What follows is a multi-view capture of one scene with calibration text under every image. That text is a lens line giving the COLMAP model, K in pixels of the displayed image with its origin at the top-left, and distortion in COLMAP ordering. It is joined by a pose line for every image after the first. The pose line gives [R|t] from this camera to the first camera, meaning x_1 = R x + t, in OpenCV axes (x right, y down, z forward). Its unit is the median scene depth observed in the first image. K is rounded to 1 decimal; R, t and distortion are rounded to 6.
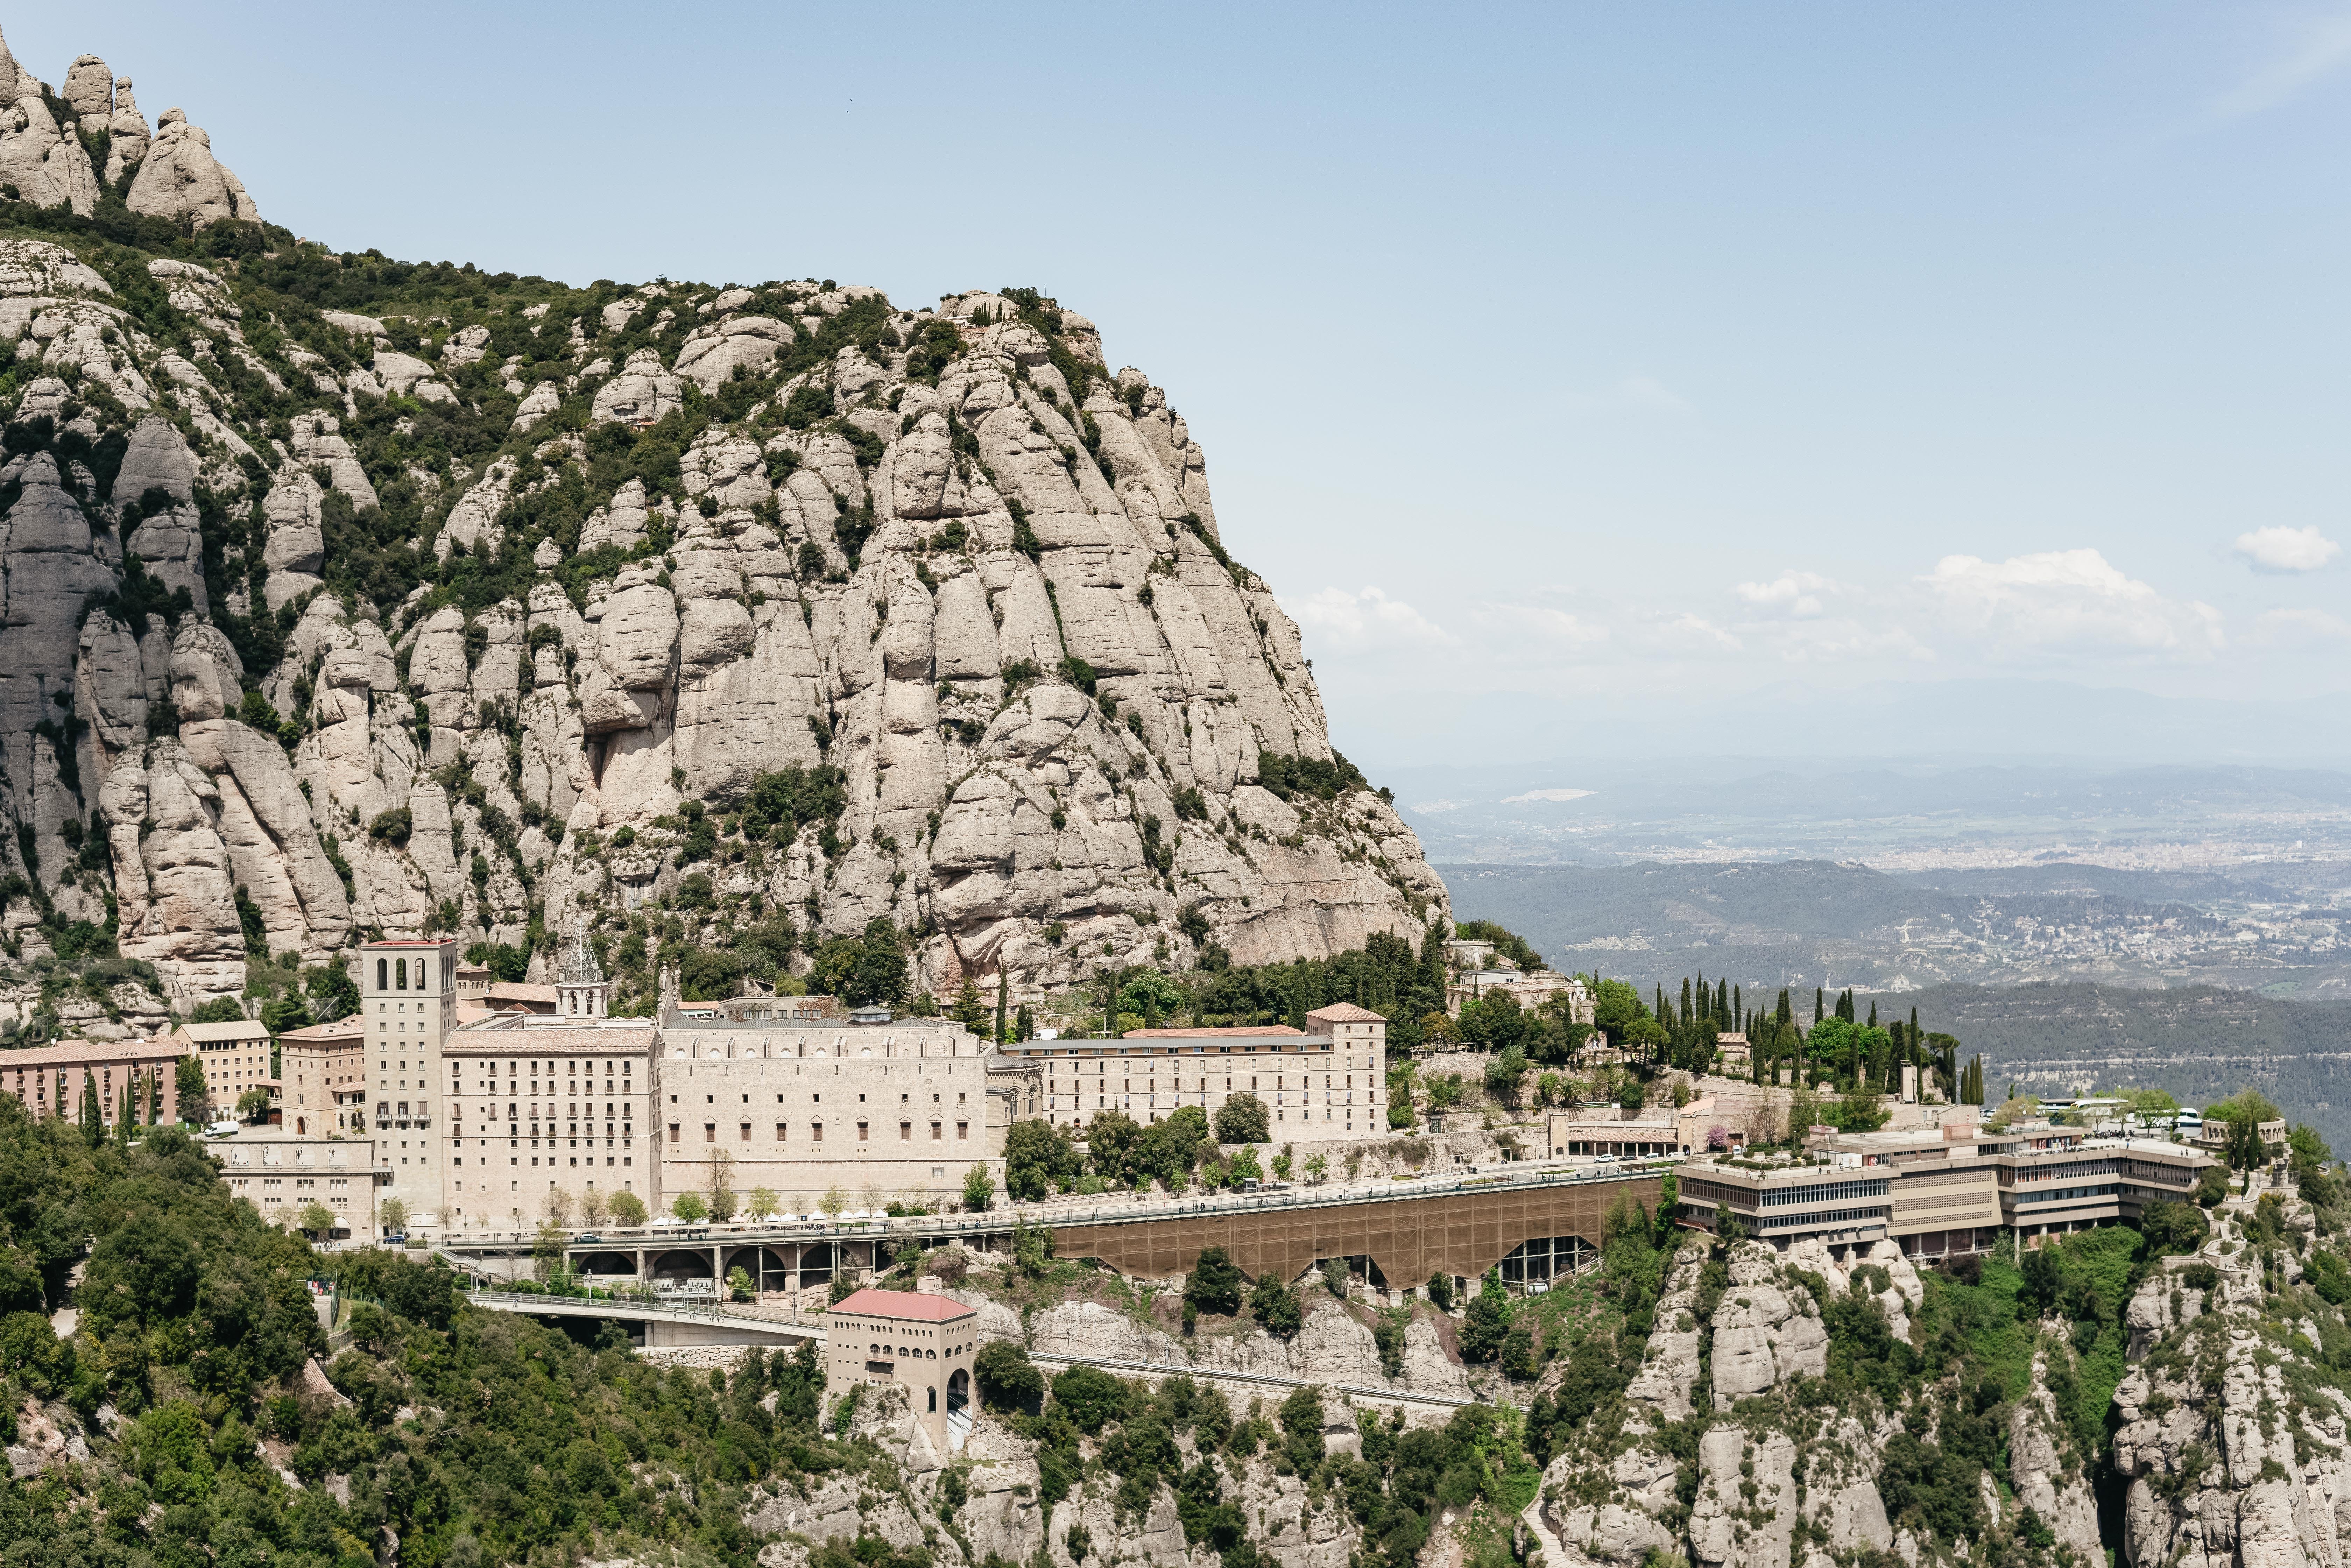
lens RADIAL K [[3319.2, 0, 1180.4], [0, 3319.2, 794.9], [0, 0, 1]] dist [-0.060243, -0.101122]
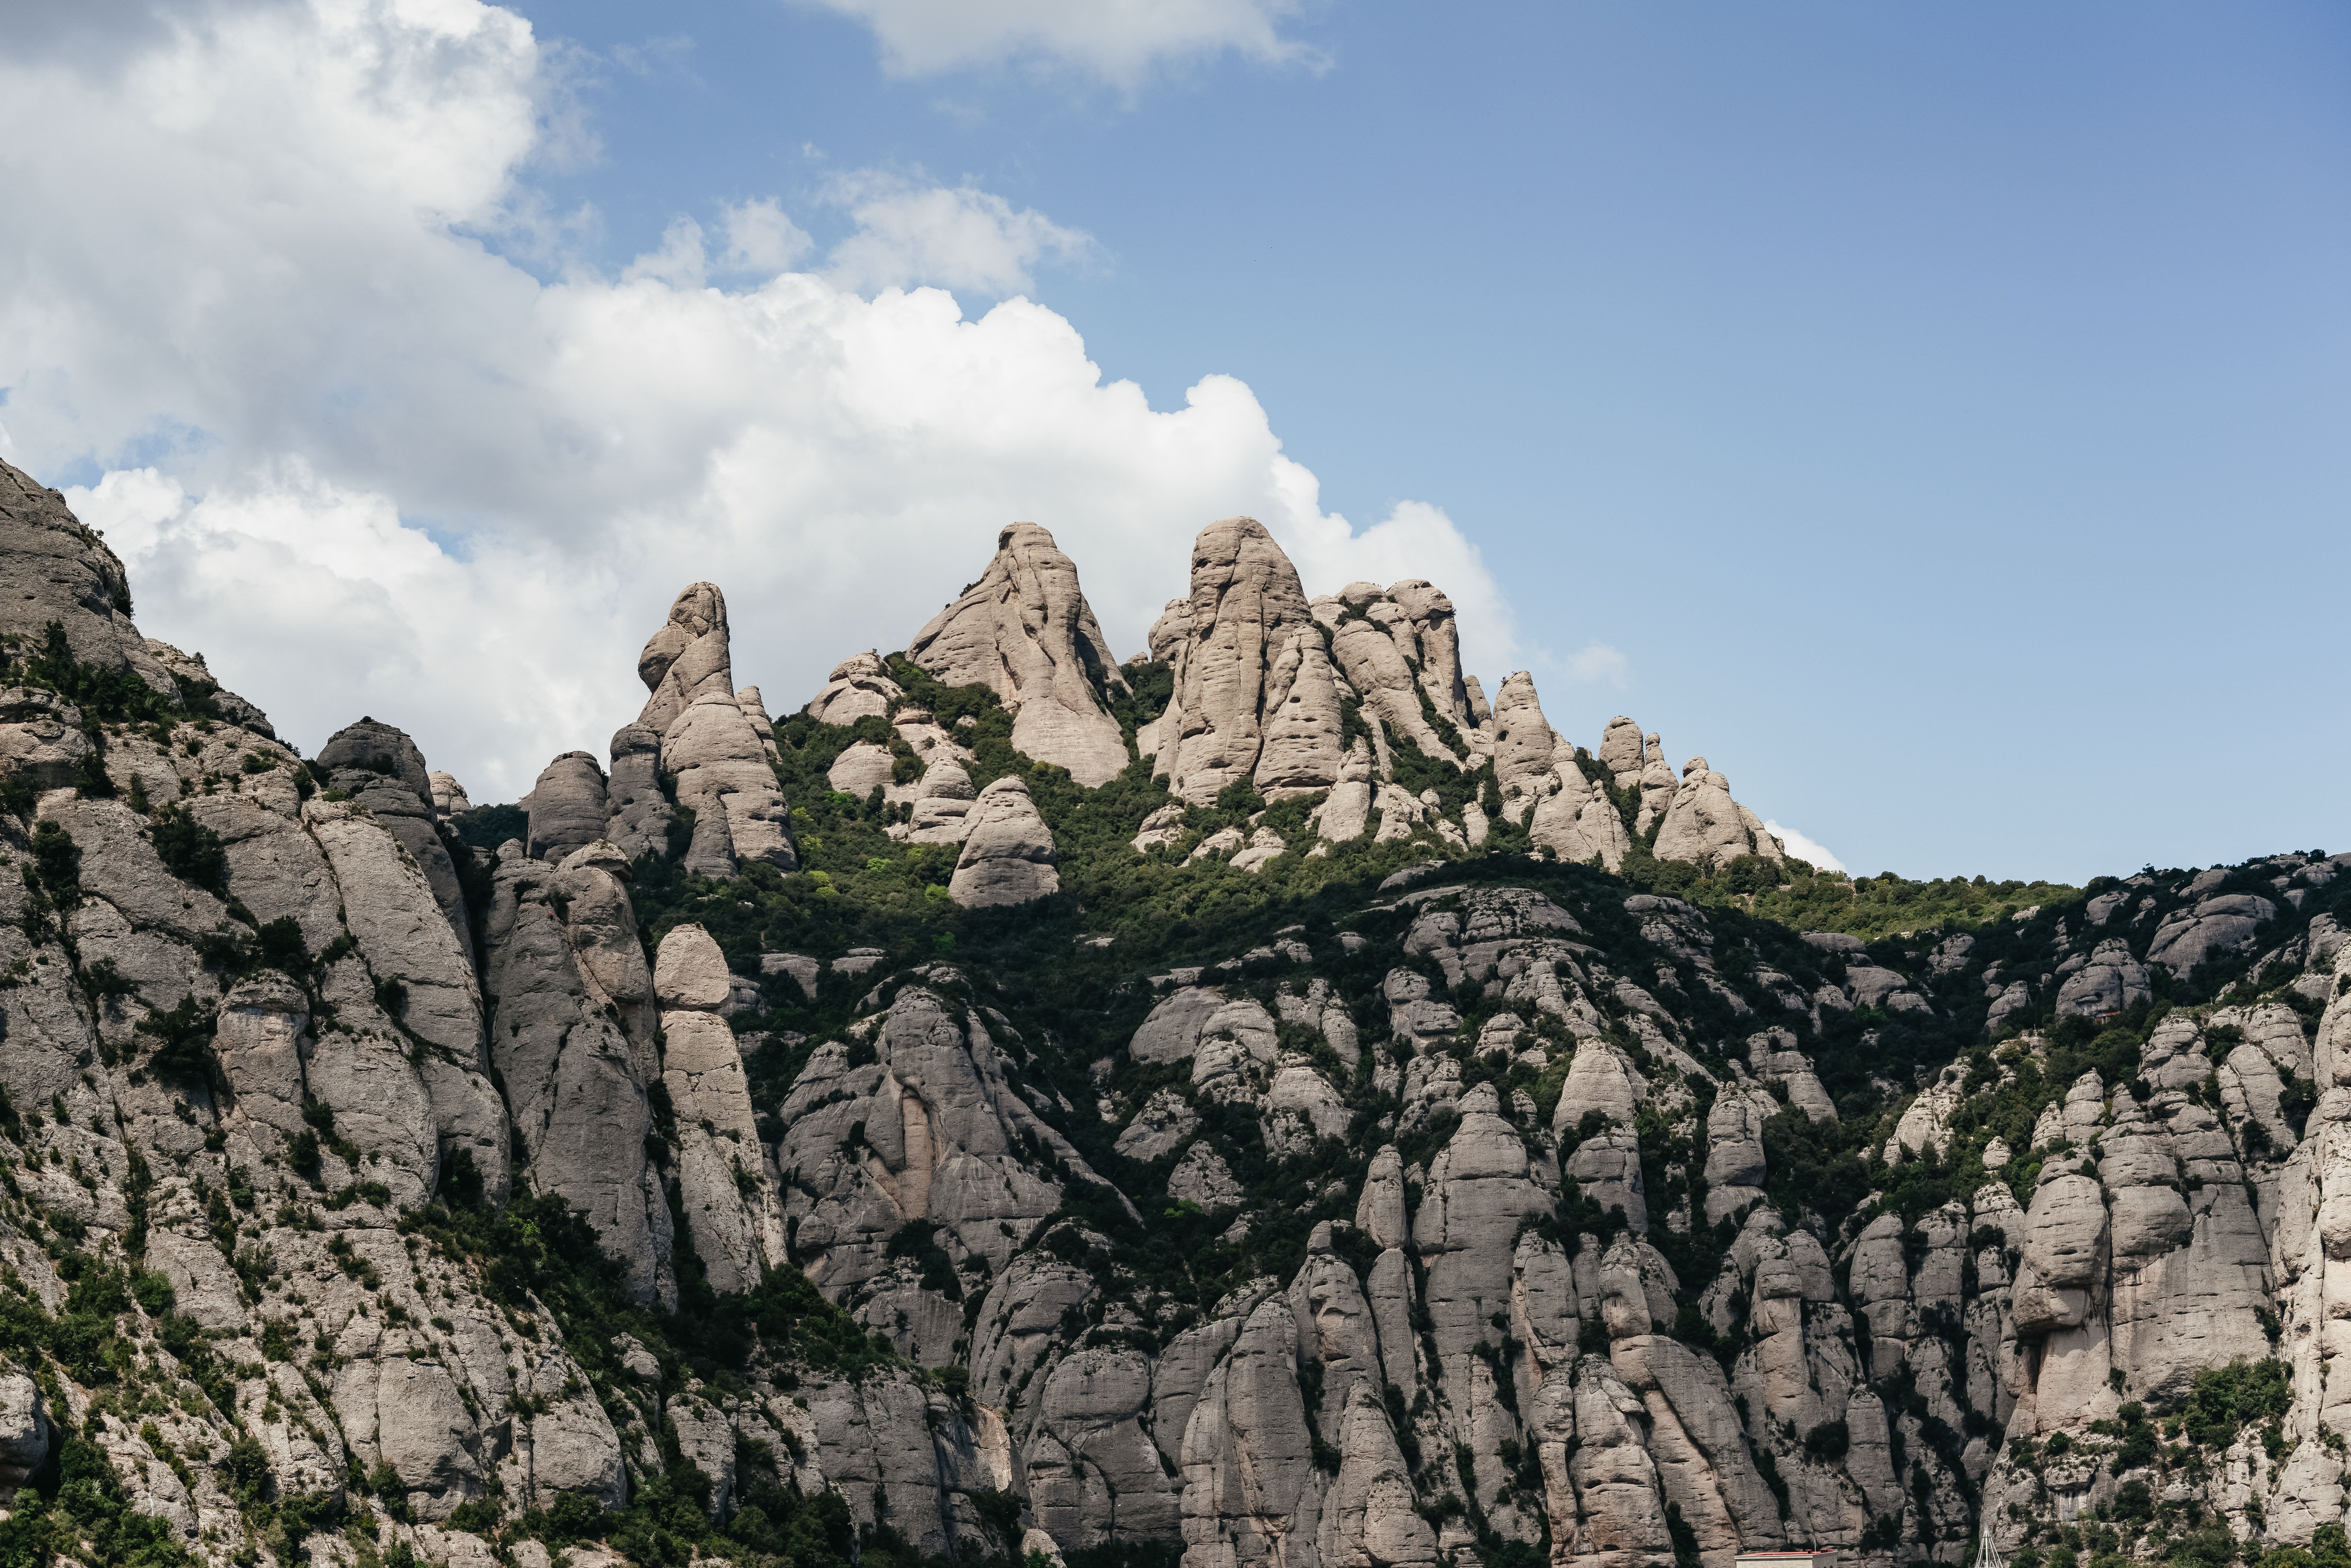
lens RADIAL K [[3319.2, 0, 1180.4], [0, 3319.2, 794.9], [0, 0, 1]] dist [-0.060243, -0.101122]
pose [[0.865312, -0.115884, -0.487654, 0.090201], [0.017407, 0.979268, -0.201820, 0.015984], [0.500932, 0.166149, 0.849389, 0.047442]]
